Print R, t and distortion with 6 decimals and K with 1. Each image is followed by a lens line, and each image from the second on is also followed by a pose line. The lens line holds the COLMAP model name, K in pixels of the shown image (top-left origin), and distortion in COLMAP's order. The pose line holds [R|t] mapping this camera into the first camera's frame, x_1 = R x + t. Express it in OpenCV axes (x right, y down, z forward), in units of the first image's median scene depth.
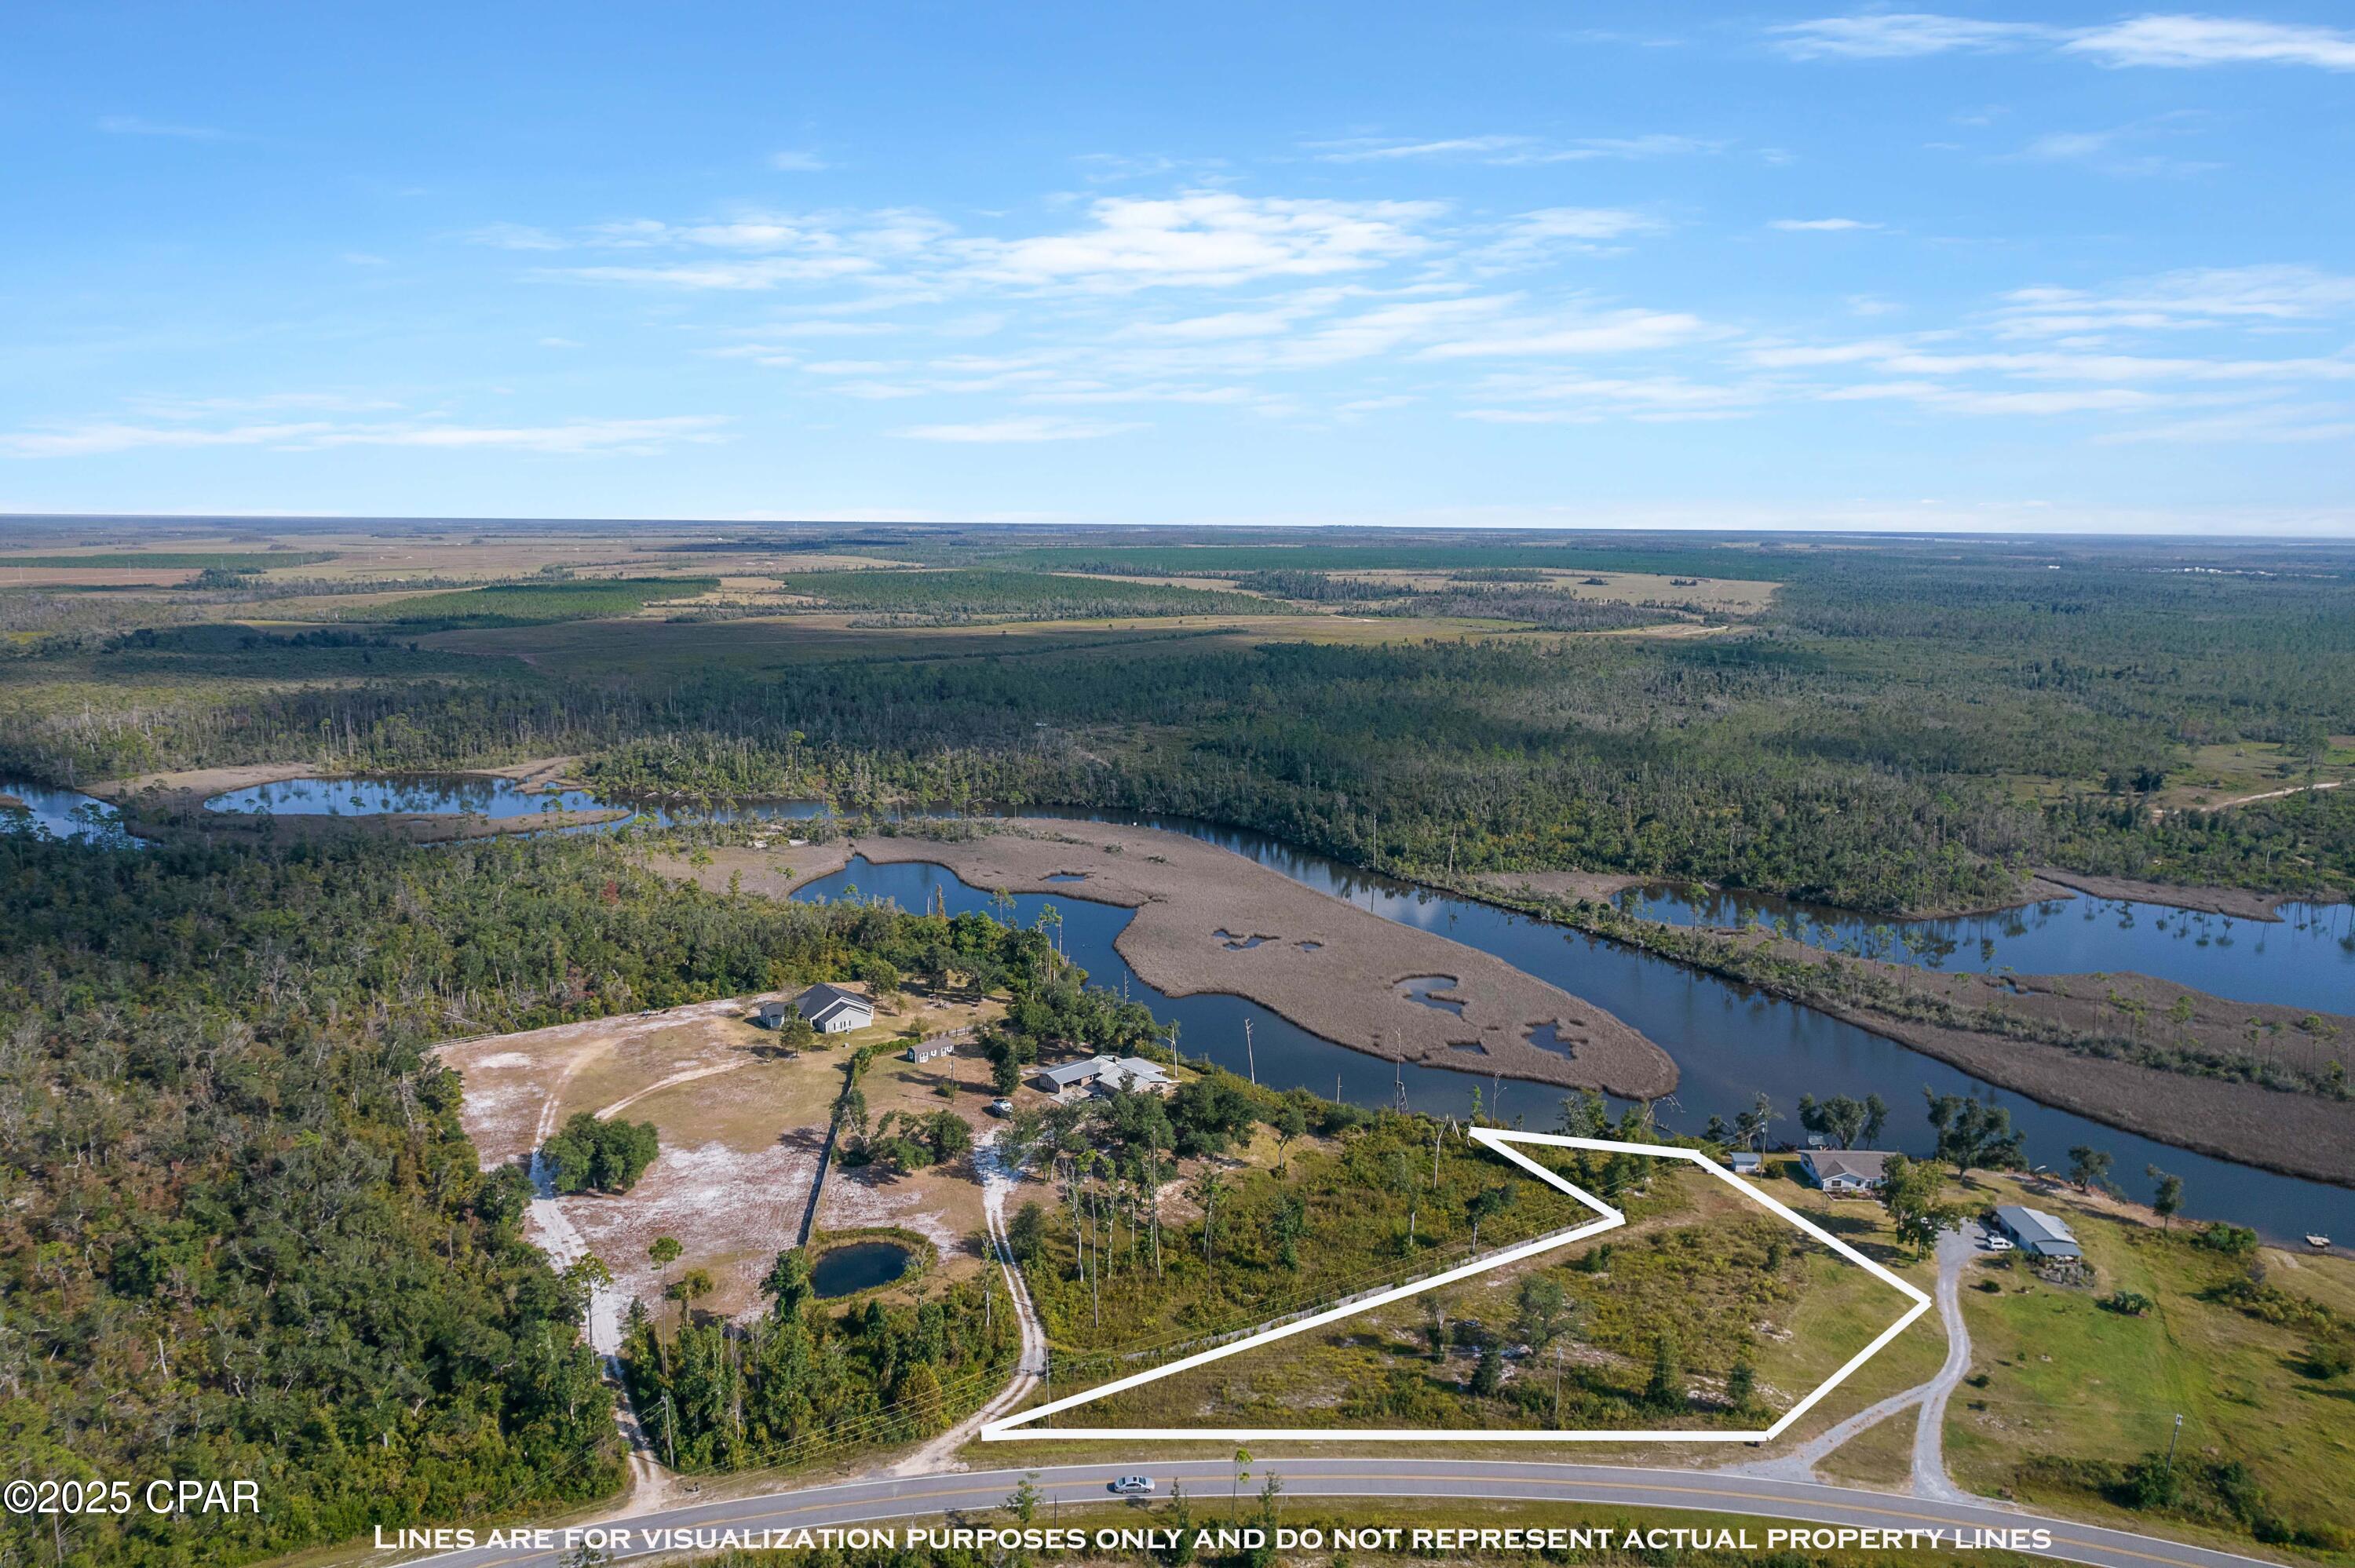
lens RADIAL K [[1506.0, 0, 1180.6], [0, 1506.0, 788.4], [0, 0, 1]] dist [-0.064856, 0.044213]
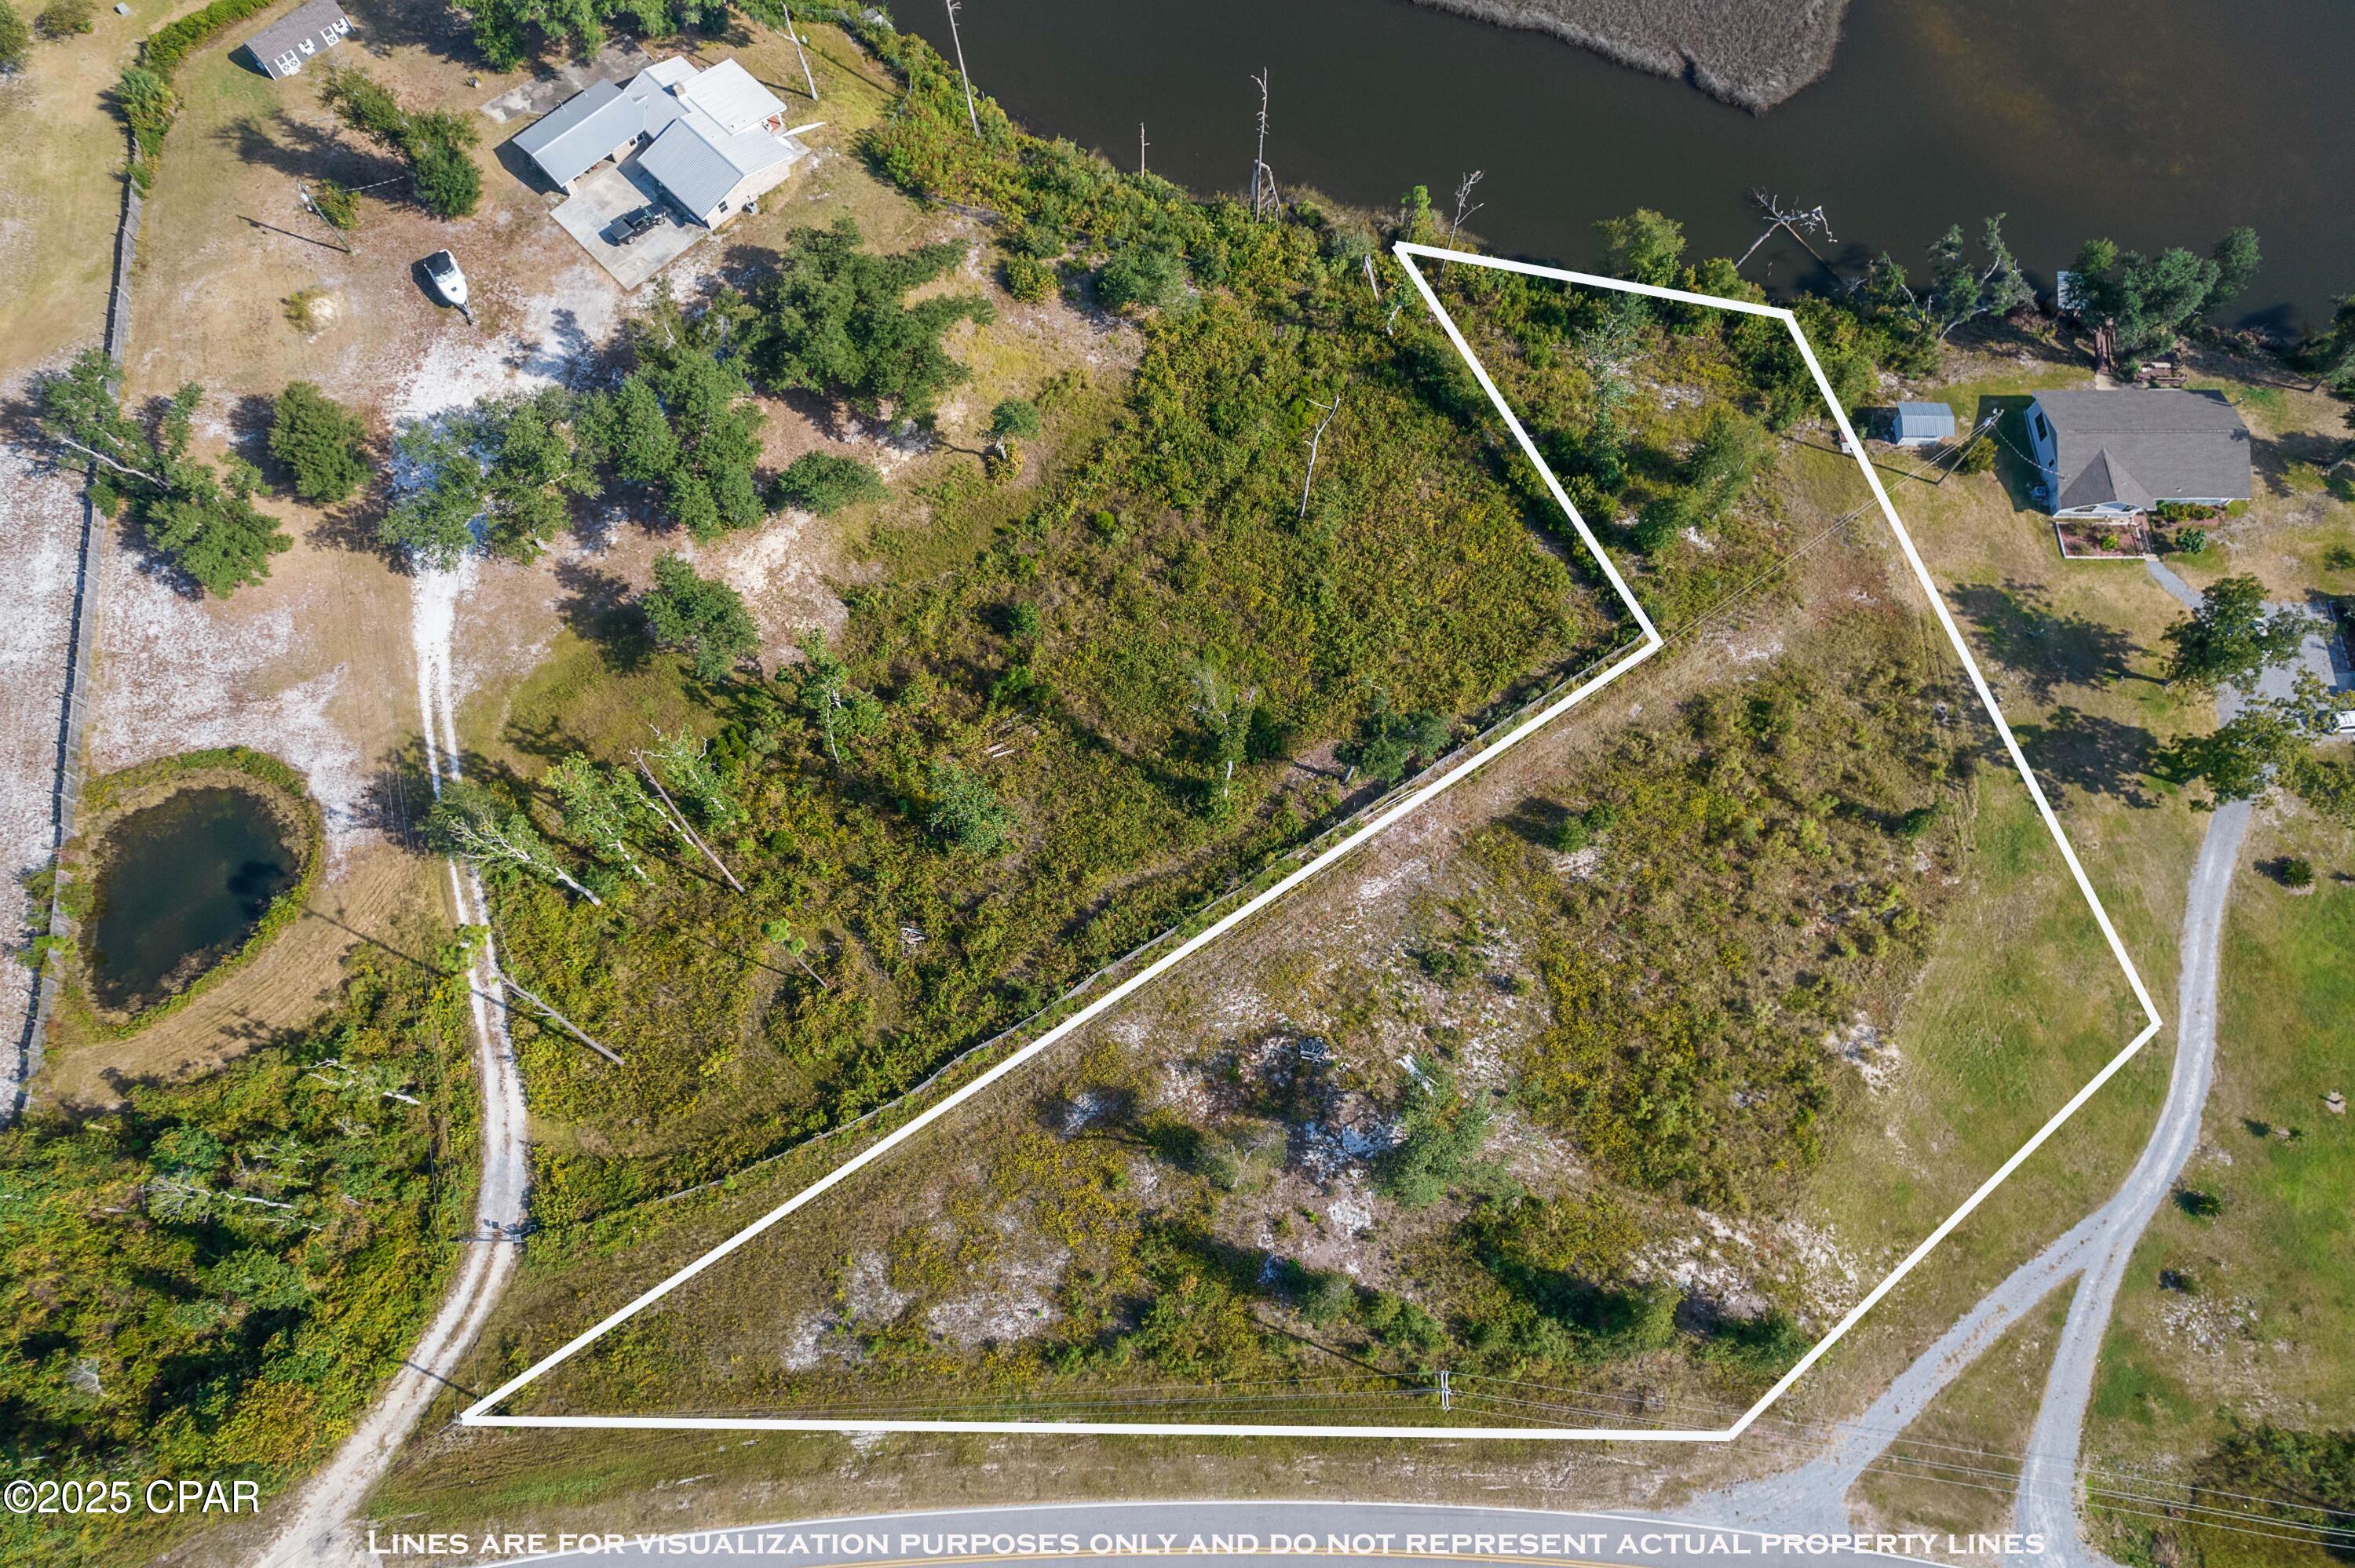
lens RADIAL K [[1506.3, 0, 1180.7], [0, 1506.3, 794.2], [0, 0, 1]] dist [-0.084265, 0.079033]
pose [[0.999033, -0.043090, 0.008750, 0.094190], [0.014363, 0.507893, 0.861301, -0.097539], [-0.041557, -0.860342, 0.508020, 0.518471]]
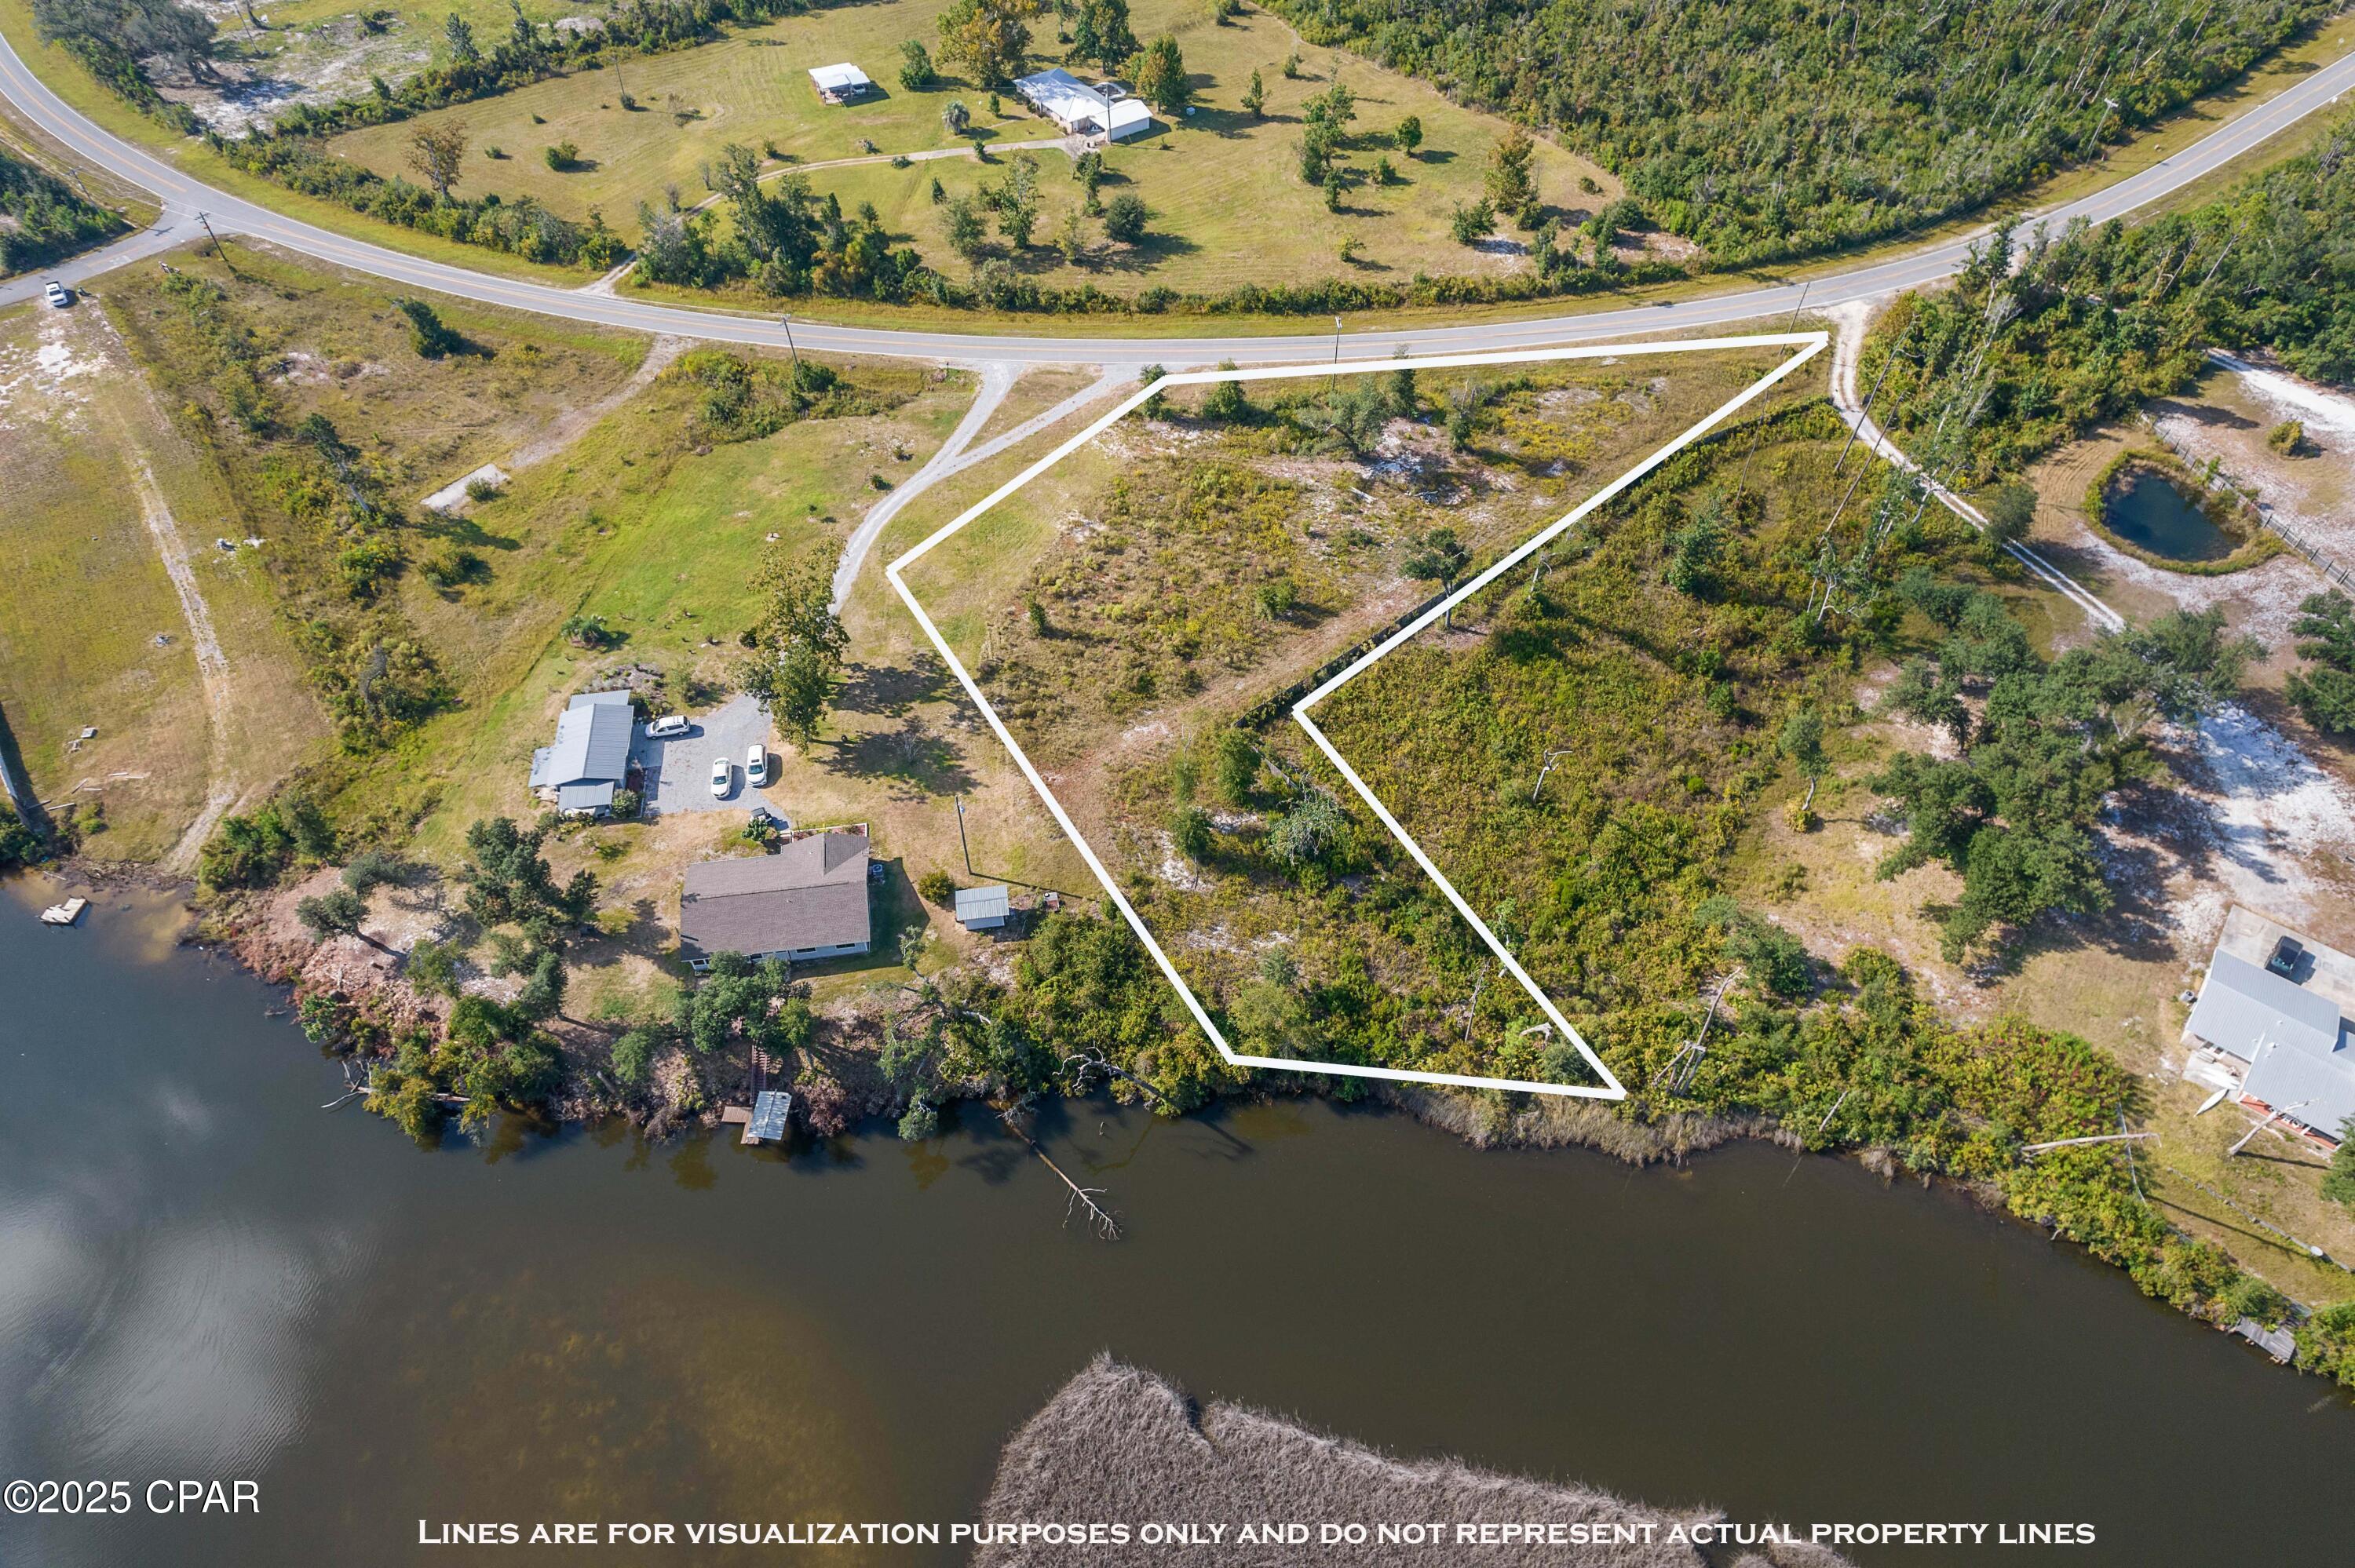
lens RADIAL K [[1506.0, 0, 1180.6], [0, 1506.0, 788.4], [0, 0, 1]] dist [-0.064856, 0.044213]
pose [[-0.984421, 0.125963, -0.122671, 0.296159], [-0.038964, 0.524051, 0.850795, -0.179193], [0.171455, 0.842321, -0.510979, 0.997951]]
